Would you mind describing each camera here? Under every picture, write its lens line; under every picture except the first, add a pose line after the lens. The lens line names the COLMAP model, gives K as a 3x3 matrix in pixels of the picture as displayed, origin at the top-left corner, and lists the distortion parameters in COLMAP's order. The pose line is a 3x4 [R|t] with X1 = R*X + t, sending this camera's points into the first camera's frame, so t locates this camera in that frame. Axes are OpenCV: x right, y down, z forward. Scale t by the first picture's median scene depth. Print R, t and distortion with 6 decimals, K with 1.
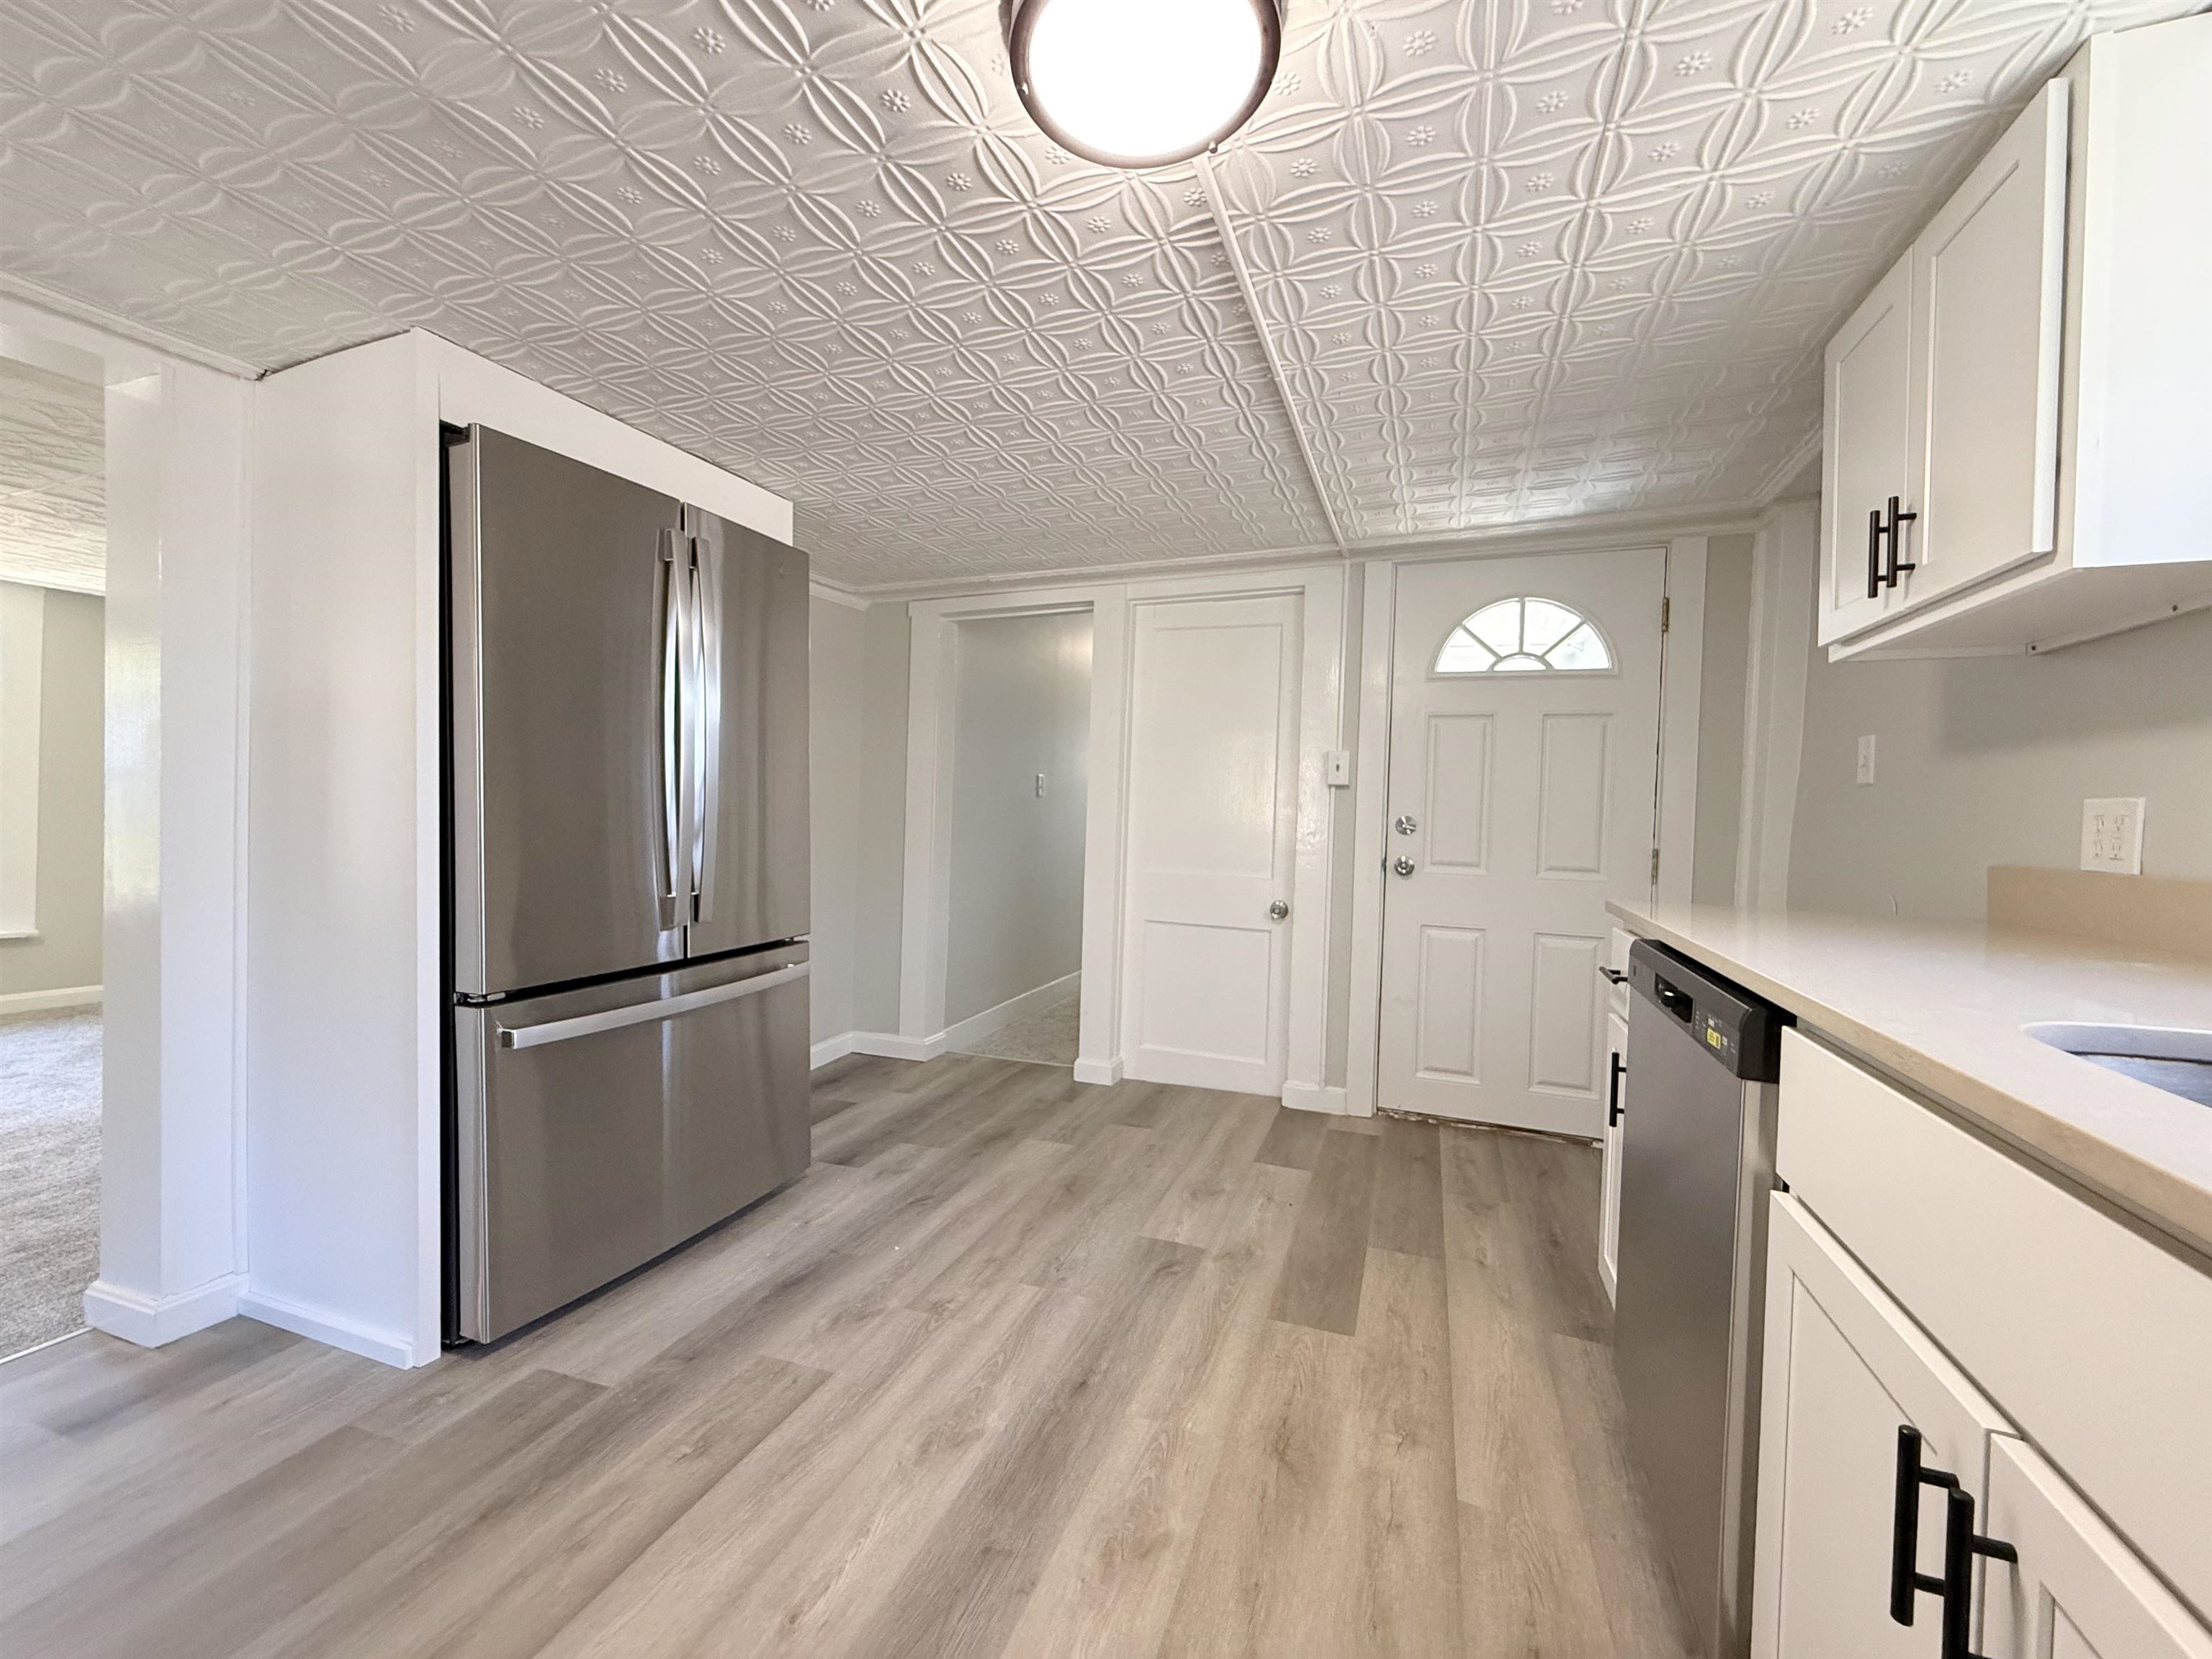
lens RADIAL K [[883.5, 0, 1101.4], [0, 883.5, 823.7], [0, 0, 1]] dist [0.000406, -0.000337]
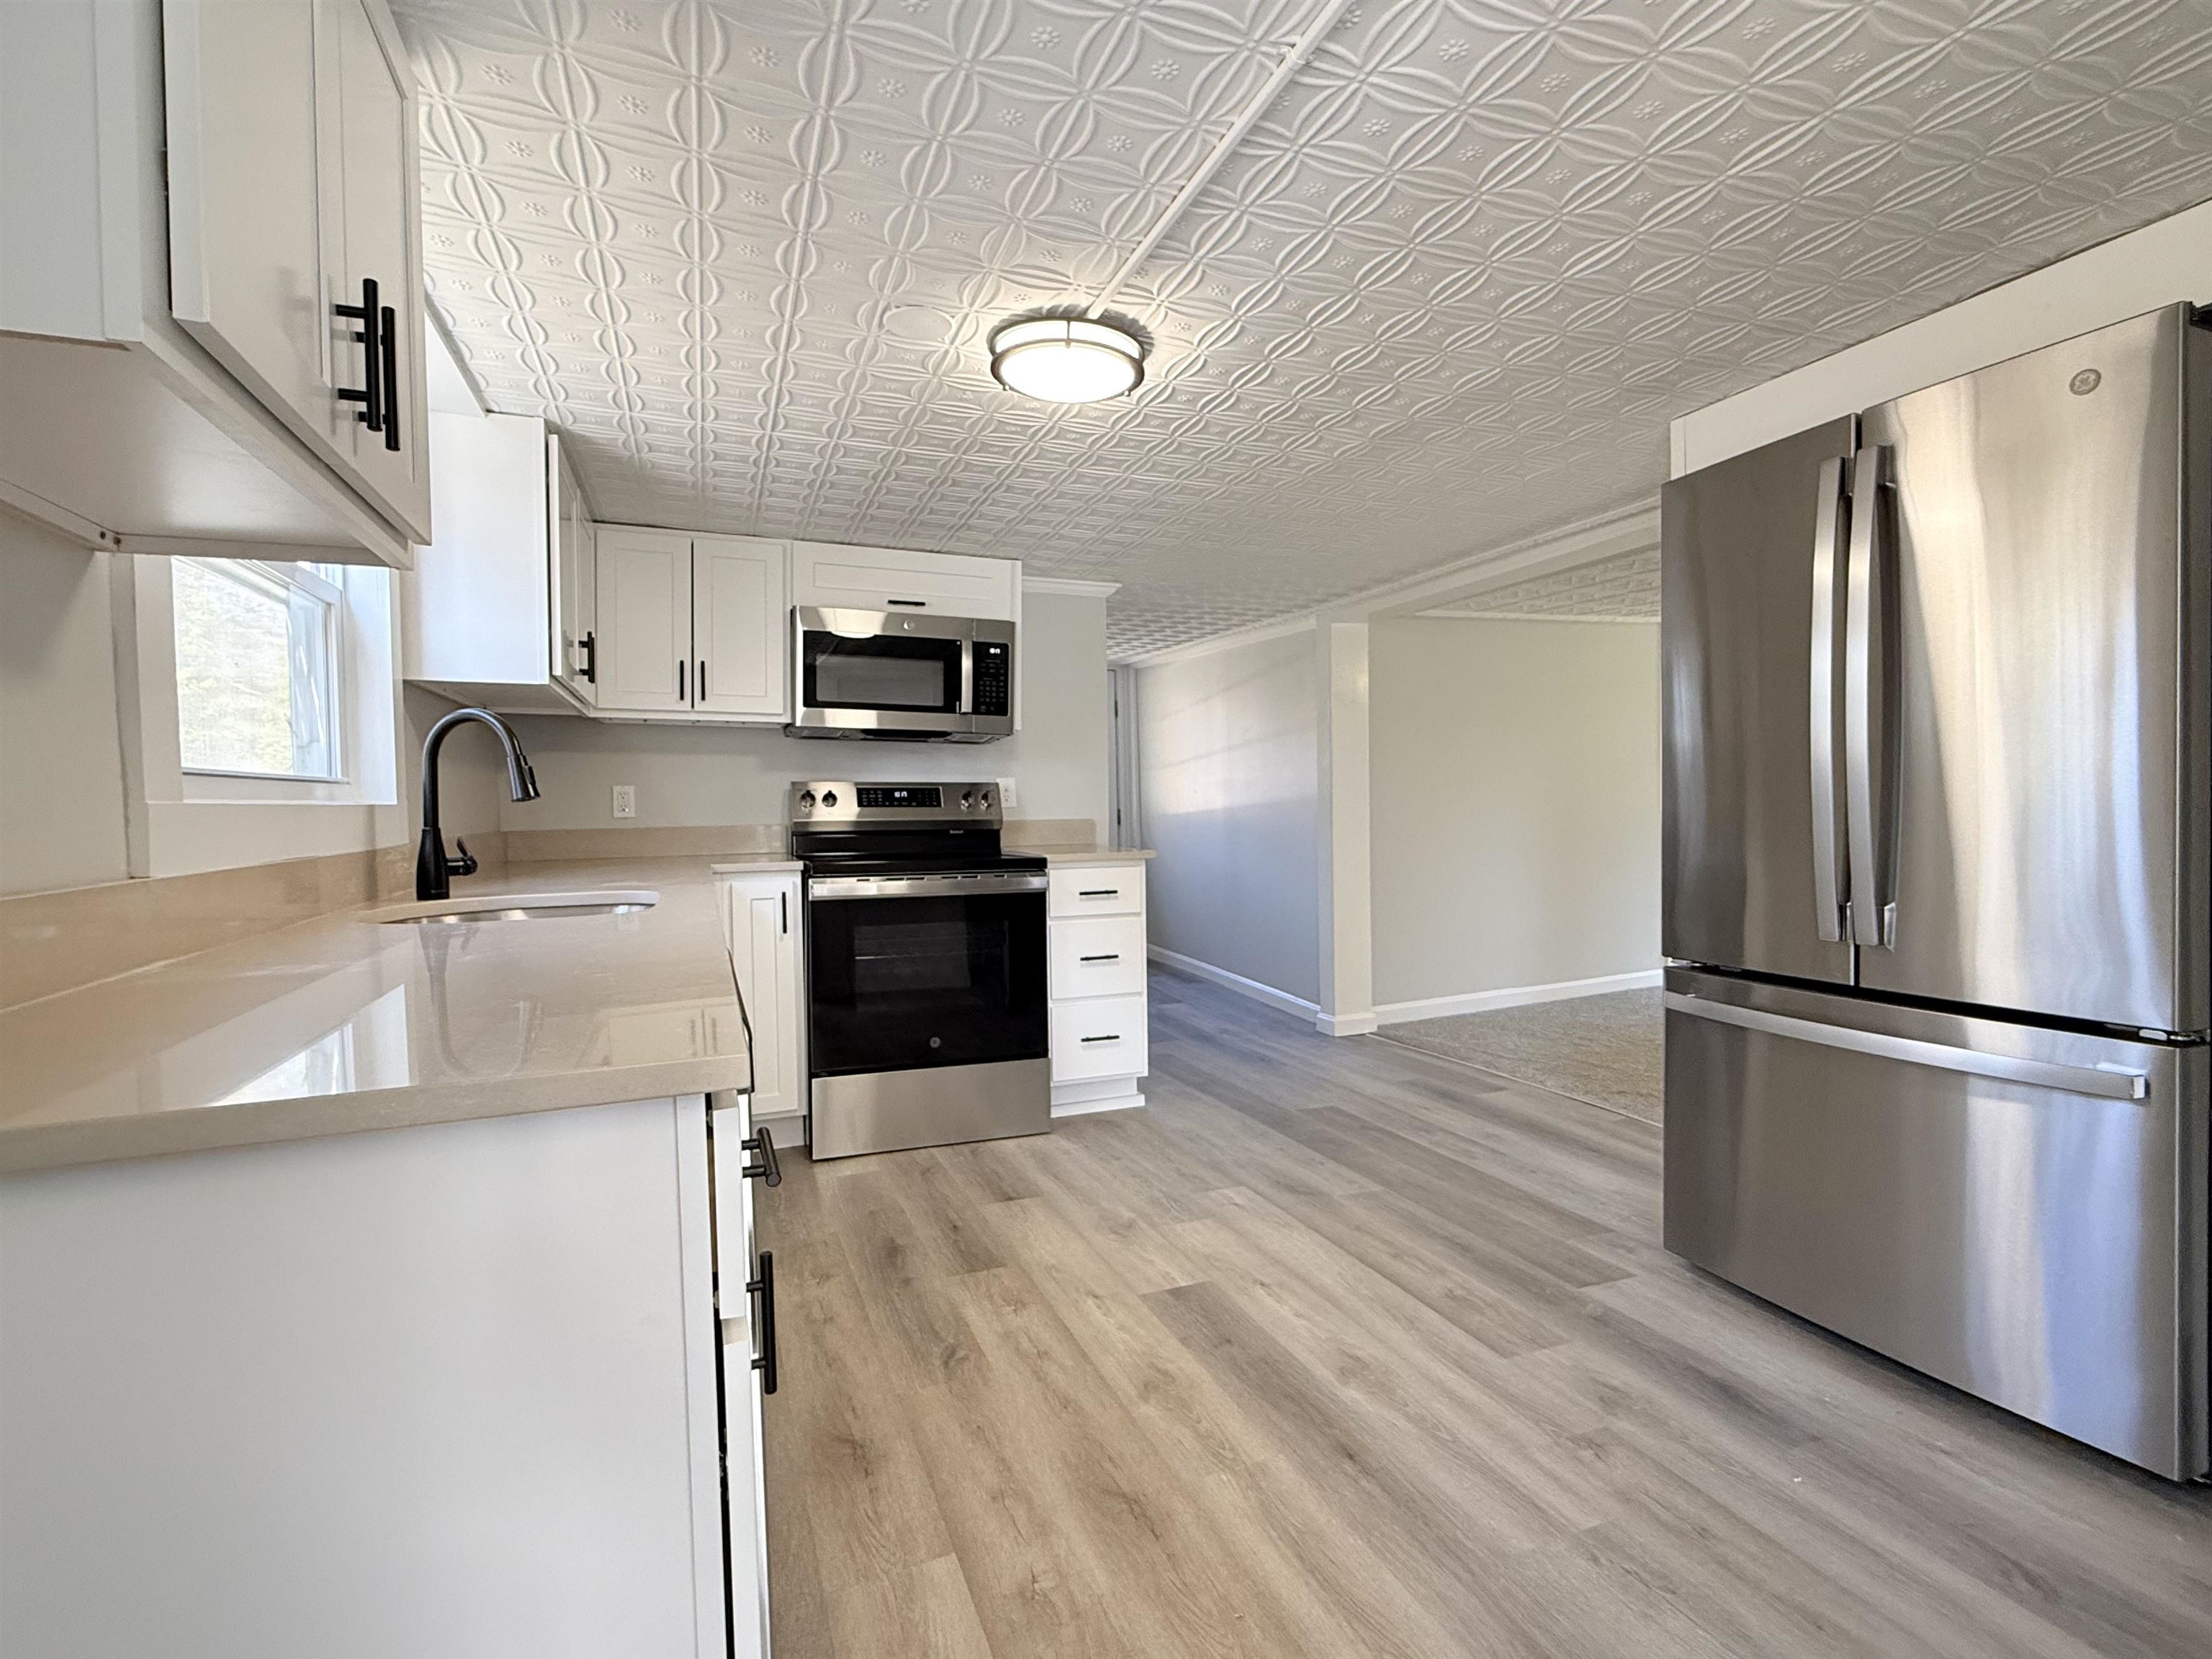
lens RADIAL K [[1041.8, 0, 1106.2], [0, 1041.8, 823.6], [0, 0, 1]] dist [-0.009251, 0.003869]
pose [[-0.740844, 0.008051, -0.671629, 0.776563], [-0.006737, 0.999789, 0.019417, -0.010077], [0.671643, 0.018910, -0.740633, 1.460584]]
